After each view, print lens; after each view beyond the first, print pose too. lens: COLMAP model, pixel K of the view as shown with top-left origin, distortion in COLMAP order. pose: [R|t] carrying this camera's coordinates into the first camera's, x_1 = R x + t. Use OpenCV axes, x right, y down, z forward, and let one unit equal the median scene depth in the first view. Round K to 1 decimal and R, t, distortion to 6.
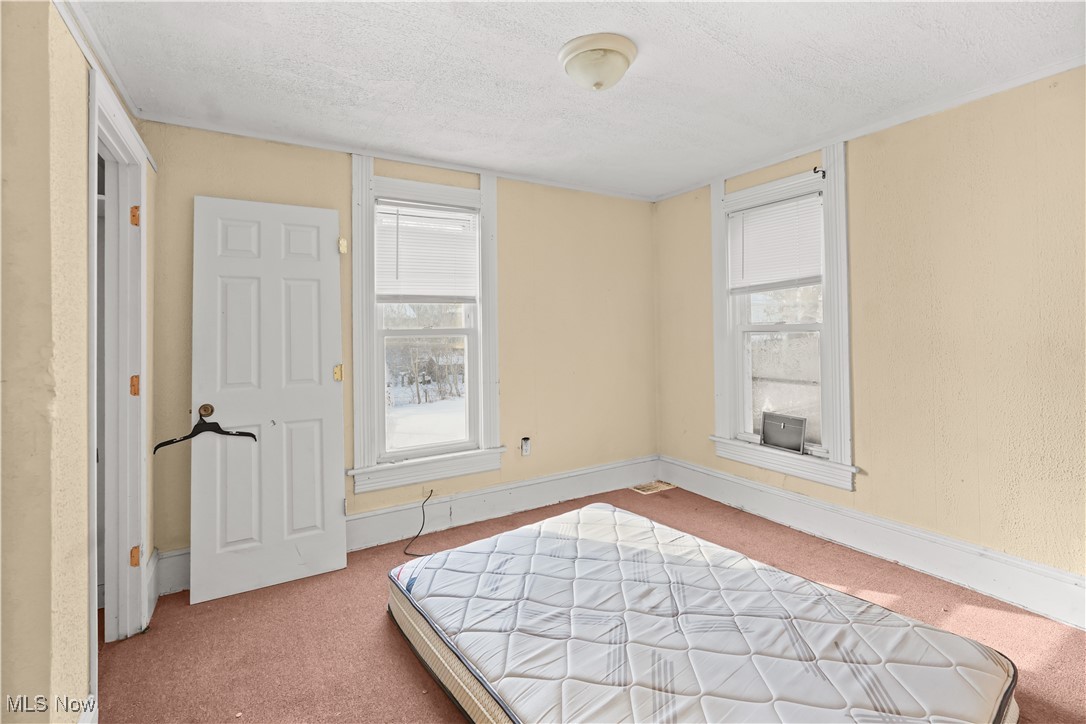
lens RADIAL K [[489.0, 0, 541.4], [0, 489.0, 323.1], [0, 0, 1]] dist [-0.001990, -0.000125]
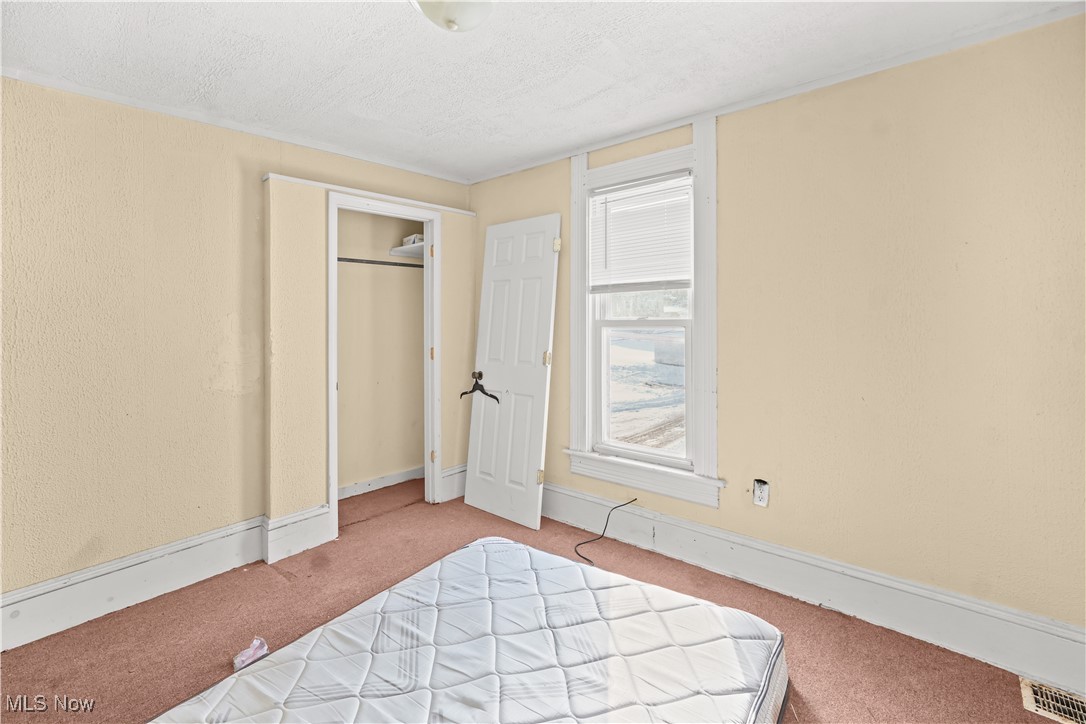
lens RADIAL K [[491.6, 0, 541.7], [0, 491.6, 306.8], [0, 0, 1]] dist [-0.019846, 0.000008]
pose [[0.317568, -0.010487, -0.948178, 0.624934], [0.017629, 0.999831, -0.005154, -0.011464], [0.948072, -0.015079, 0.317699, 0.596467]]
